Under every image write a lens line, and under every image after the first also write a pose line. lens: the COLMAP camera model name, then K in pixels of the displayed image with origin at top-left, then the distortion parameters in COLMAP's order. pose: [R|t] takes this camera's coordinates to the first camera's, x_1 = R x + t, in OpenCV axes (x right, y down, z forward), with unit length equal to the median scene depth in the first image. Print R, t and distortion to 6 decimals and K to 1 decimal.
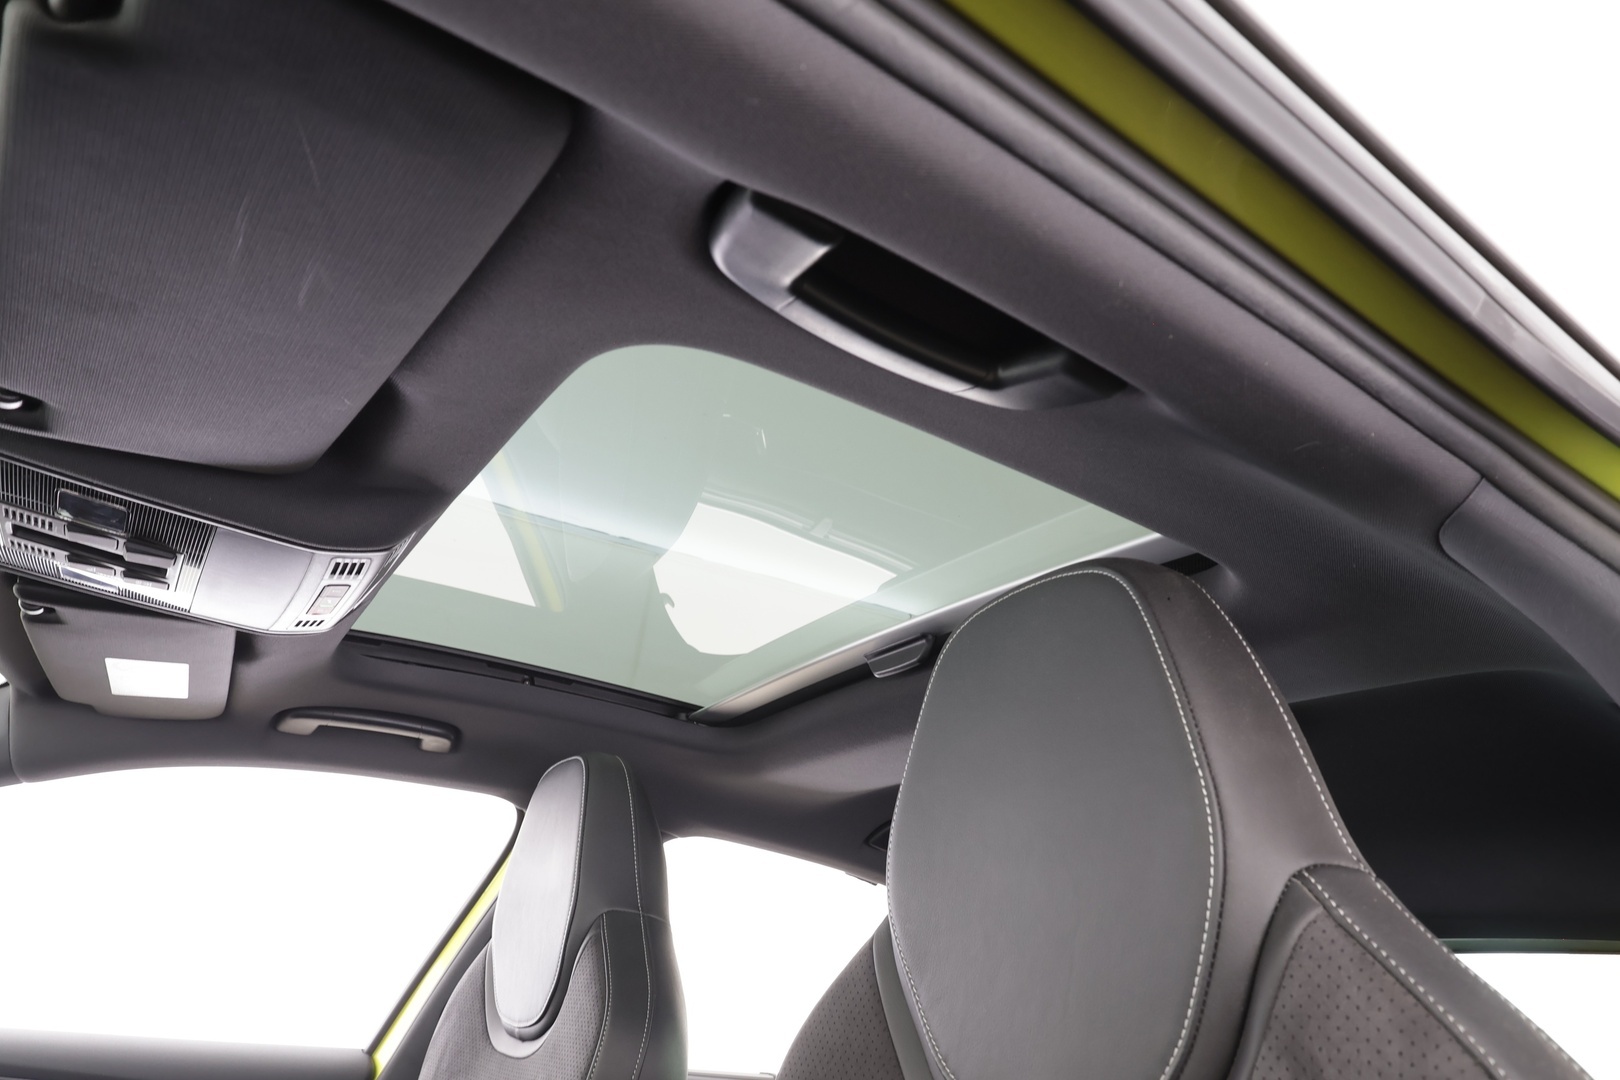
lens RADIAL K [[930.4, 0, 810.0], [0, 930.4, 540.0], [0, 0, 1]] dist [-0.049456, 0.048725]
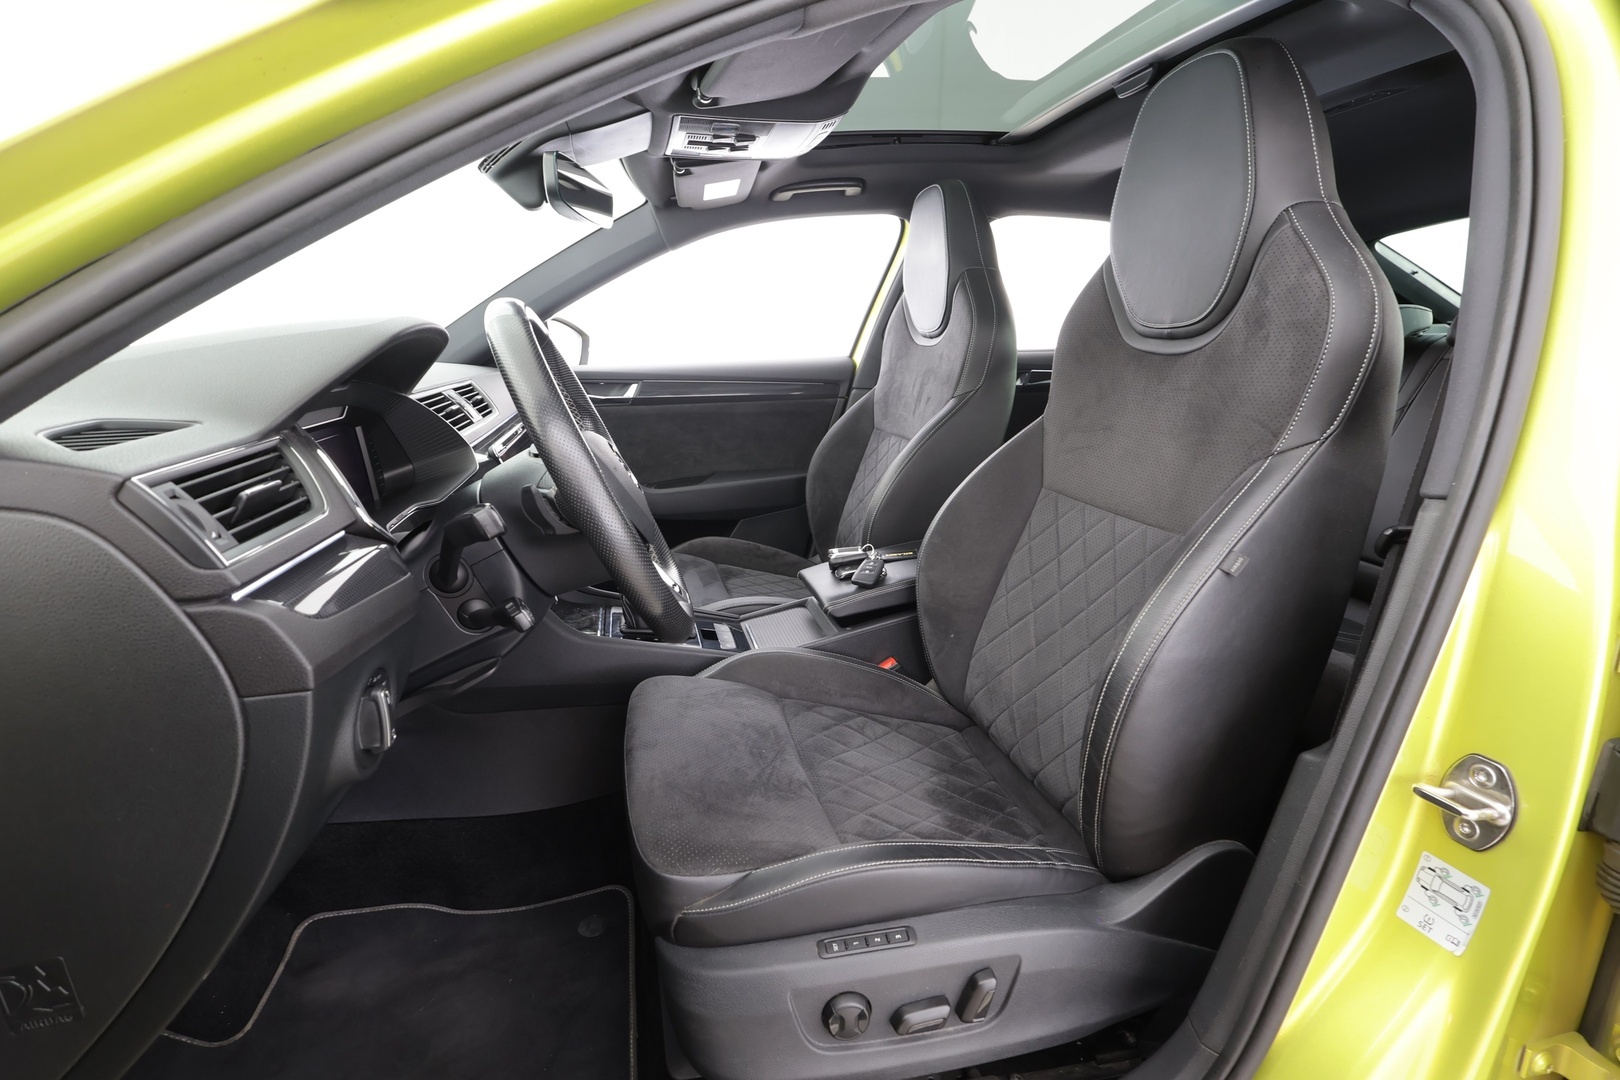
lens RADIAL K [[759.1, 0, 807.6], [0, 759.1, 544.2], [0, 0, 1]] dist [0.003348, 0.000878]
pose [[0.925418, -0.004955, -0.378917, 0.068078], [0.256225, 0.744887, 0.616029, -0.224031], [0.279198, -0.667172, 0.690601, -0.550831]]
